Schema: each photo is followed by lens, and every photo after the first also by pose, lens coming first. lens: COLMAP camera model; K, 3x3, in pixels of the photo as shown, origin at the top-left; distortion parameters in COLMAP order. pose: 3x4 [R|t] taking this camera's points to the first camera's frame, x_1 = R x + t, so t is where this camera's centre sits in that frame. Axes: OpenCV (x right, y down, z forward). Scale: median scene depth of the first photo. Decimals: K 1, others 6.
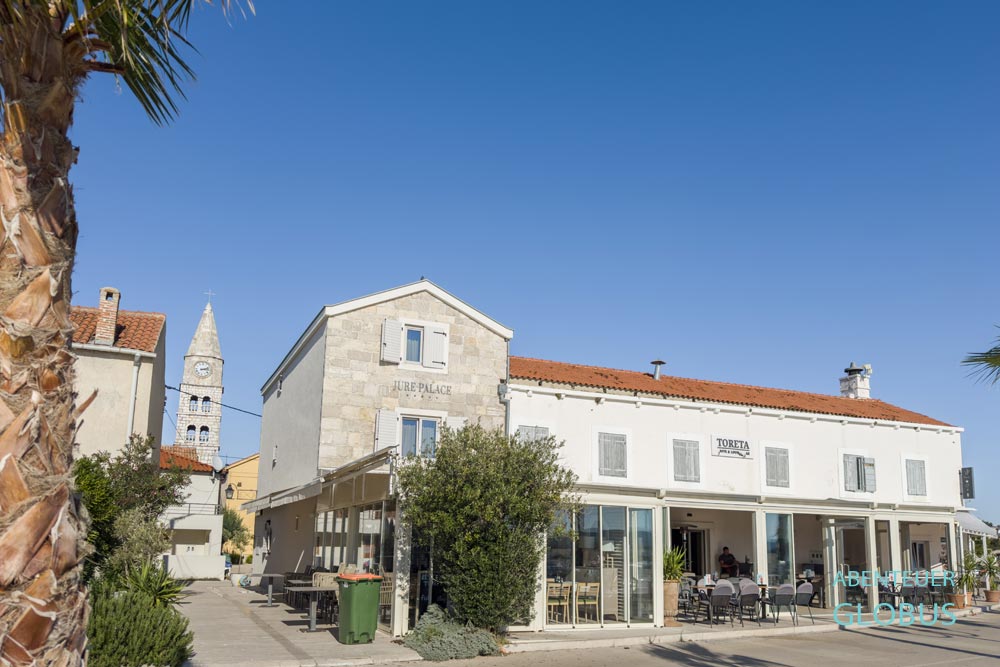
lens RADIAL K [[827.1, 0, 500.0], [0, 827.1, 333.5], [0, 0, 1]] dist [0.220158, -0.453490]
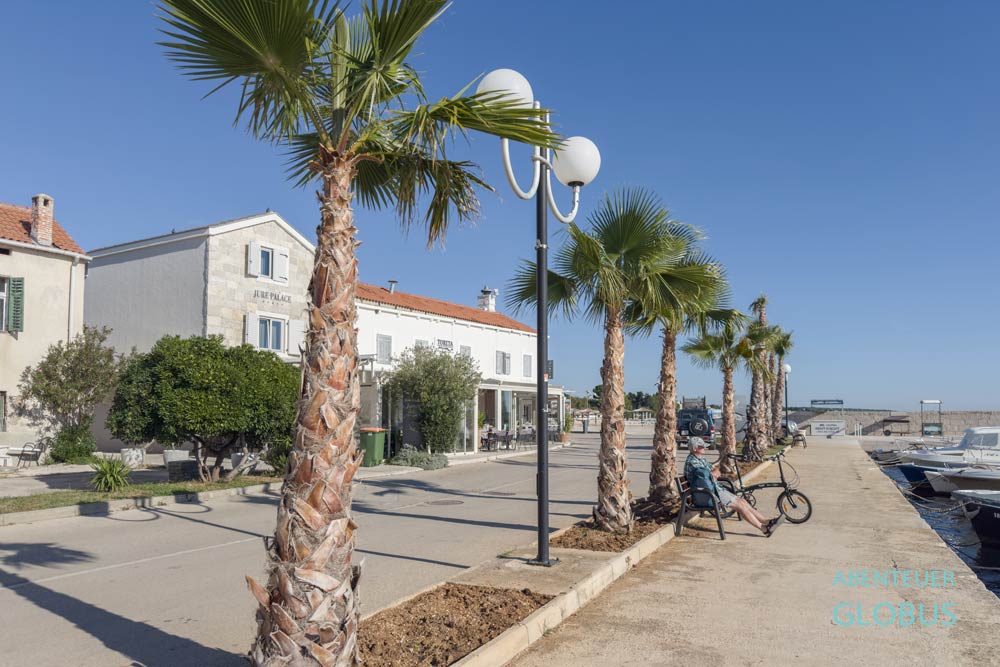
lens RADIAL K [[827.1, 0, 500.0], [0, 827.1, 333.5], [0, 0, 1]] dist [0.220158, -0.453490]
pose [[0.825748, 0.049383, 0.561874, -0.532300], [-0.138459, 0.983427, 0.117051, -0.081692], [-0.546782, -0.174451, 0.818900, -0.297416]]
